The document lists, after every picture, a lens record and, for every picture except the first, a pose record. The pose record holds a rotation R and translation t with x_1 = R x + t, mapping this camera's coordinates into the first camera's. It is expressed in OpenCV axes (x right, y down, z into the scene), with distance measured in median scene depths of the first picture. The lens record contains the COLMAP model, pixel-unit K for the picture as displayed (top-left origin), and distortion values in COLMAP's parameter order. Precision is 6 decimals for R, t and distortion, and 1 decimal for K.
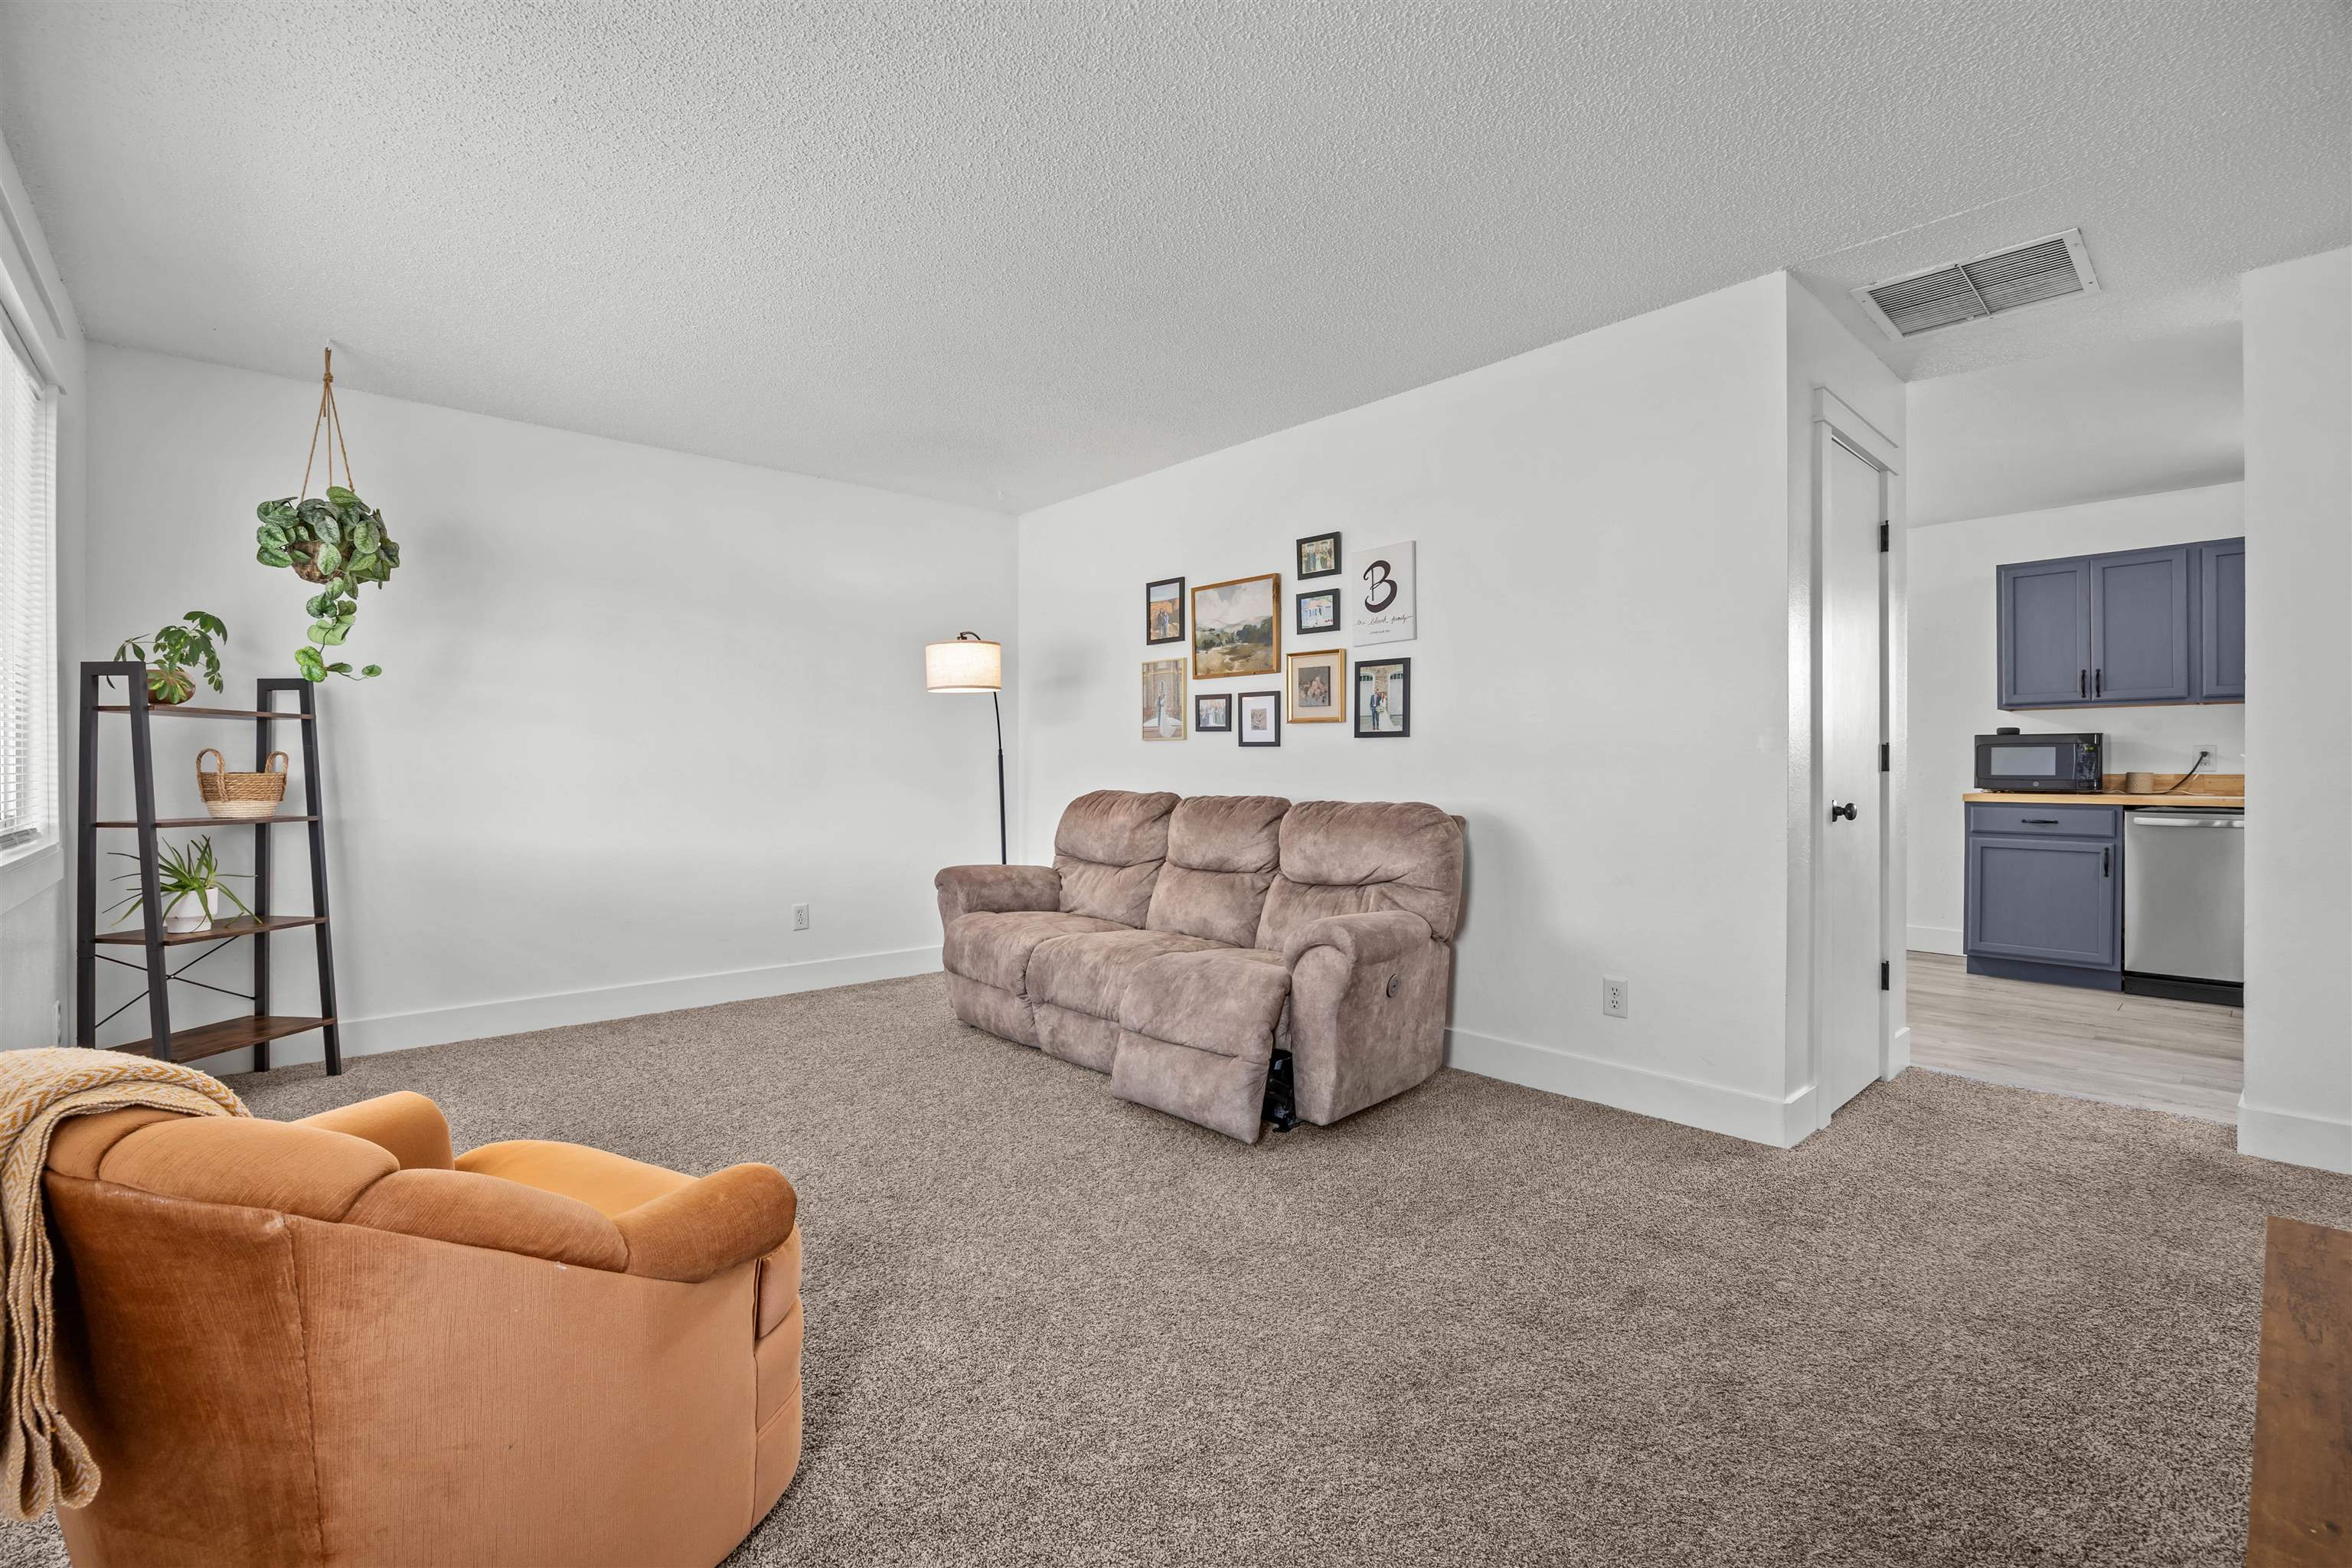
lens RADIAL K [[1038.4, 0, 1168.0], [0, 1038.4, 776.6], [0, 0, 1]] dist [-0.000058, -0.000010]
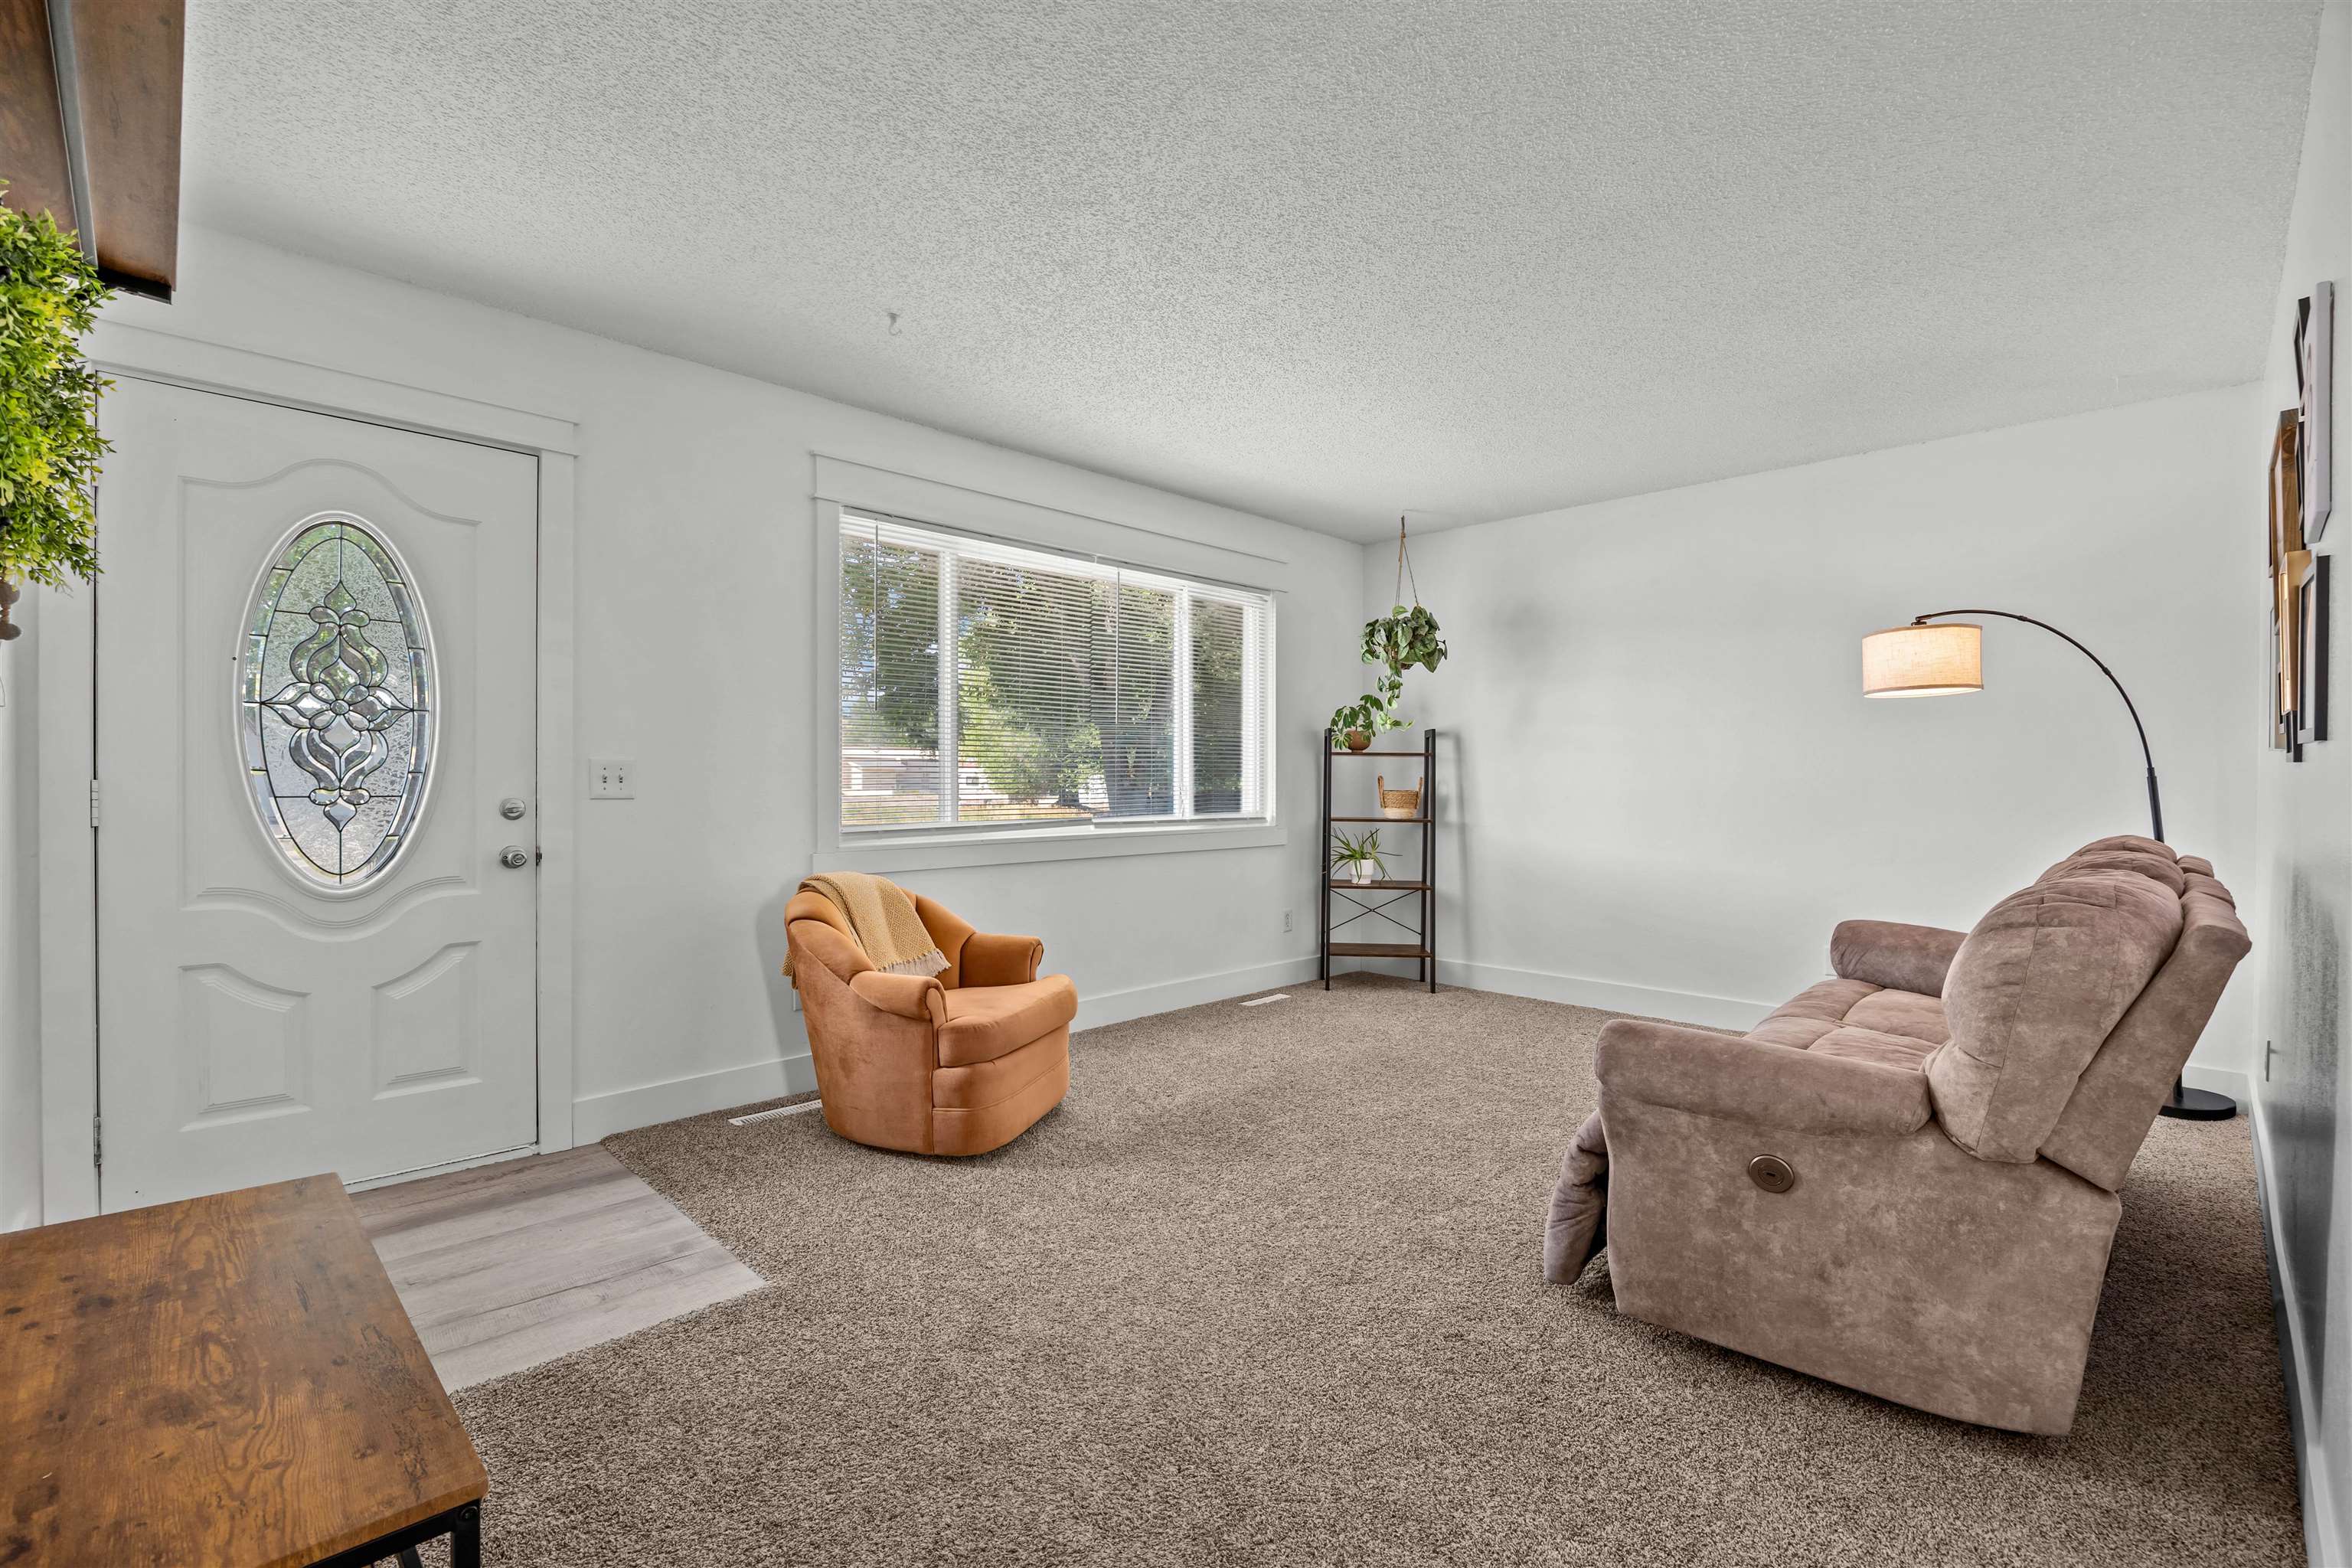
lens RADIAL K [[1038.4, 0, 1168.0], [0, 1038.4, 776.6], [0, 0, 1]] dist [-0.000058, -0.000010]
pose [[0.056676, -0.004020, -0.998385, 0.769304], [-0.019473, 0.999797, -0.005131, -0.010641], [0.998203, 0.019732, 0.056586, 0.607632]]
